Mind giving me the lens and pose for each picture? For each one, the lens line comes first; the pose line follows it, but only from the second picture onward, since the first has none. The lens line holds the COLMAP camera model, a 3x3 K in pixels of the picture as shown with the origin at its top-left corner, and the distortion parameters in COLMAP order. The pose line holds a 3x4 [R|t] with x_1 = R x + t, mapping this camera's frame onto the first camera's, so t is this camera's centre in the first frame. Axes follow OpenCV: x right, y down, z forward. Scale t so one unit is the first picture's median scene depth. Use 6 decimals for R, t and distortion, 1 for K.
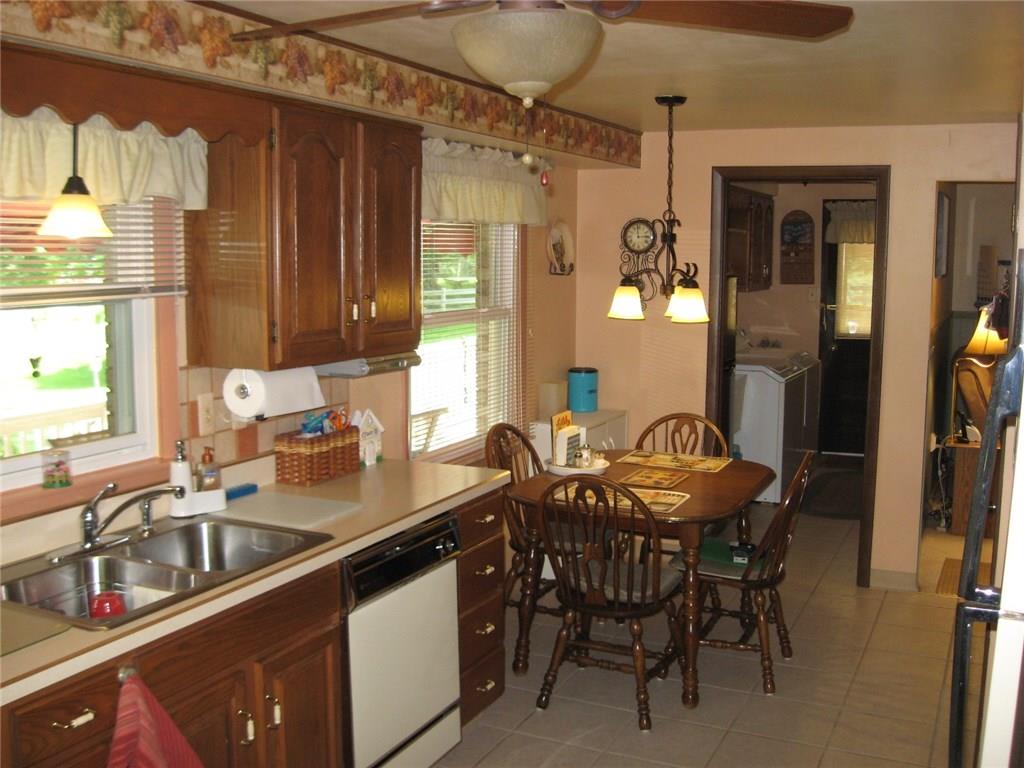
lens RADIAL K [[1067.8, 0, 512.0], [0, 1067.8, 384.0], [0, 0, 1]] dist [-0.137488, 0.060325]
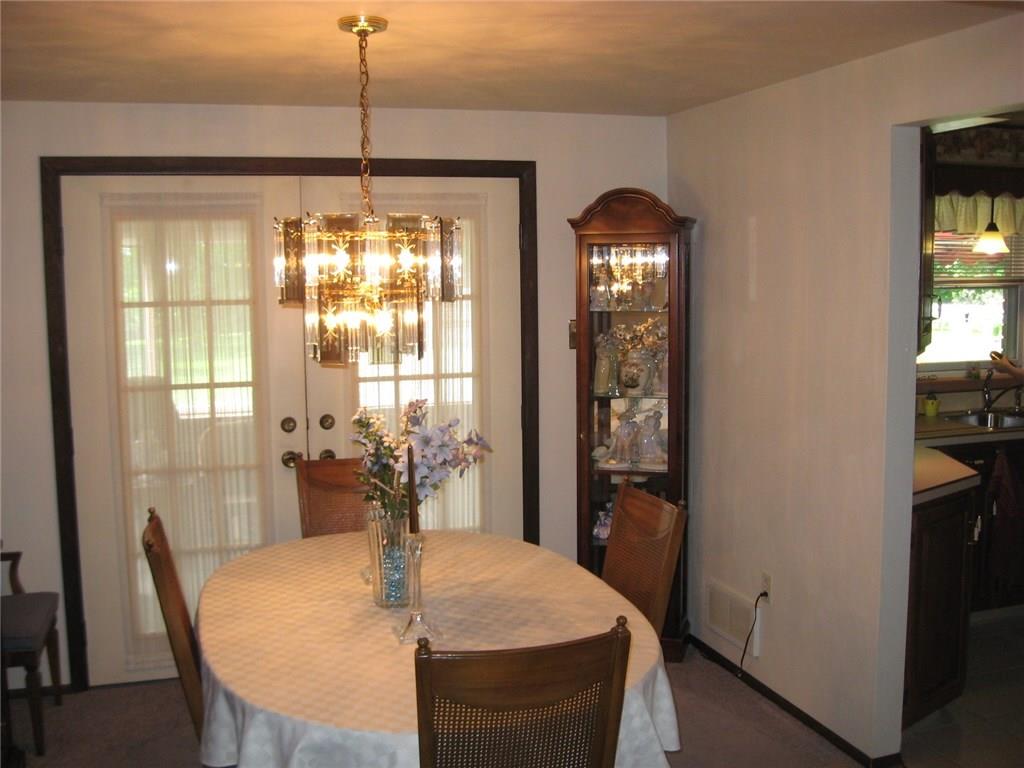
lens RADIAL K [[1067.8, 0, 512.0], [0, 1067.8, 384.0], [0, 0, 1]] dist [-0.137488, 0.060325]
pose [[0.684697, 0.056025, -0.726672, 0.279015], [-0.071085, 0.997421, 0.009920, 0.105860], [0.725353, 0.044863, 0.686913, -0.690962]]
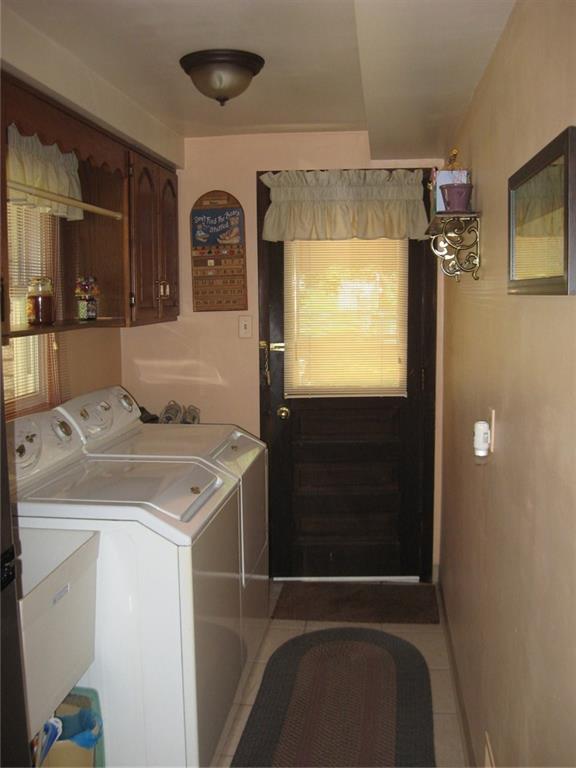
lens RADIAL K [[800.8, 0, 288.0], [0, 800.8, 384.0], [0, 0, 1]] dist [-0.137488, 0.060325]
pose [[0.946612, -0.048561, 0.318697, 0.161811], [0.051542, 0.998670, -0.000923, -0.051265], [-0.318229, 0.017300, 0.947856, 0.565143]]
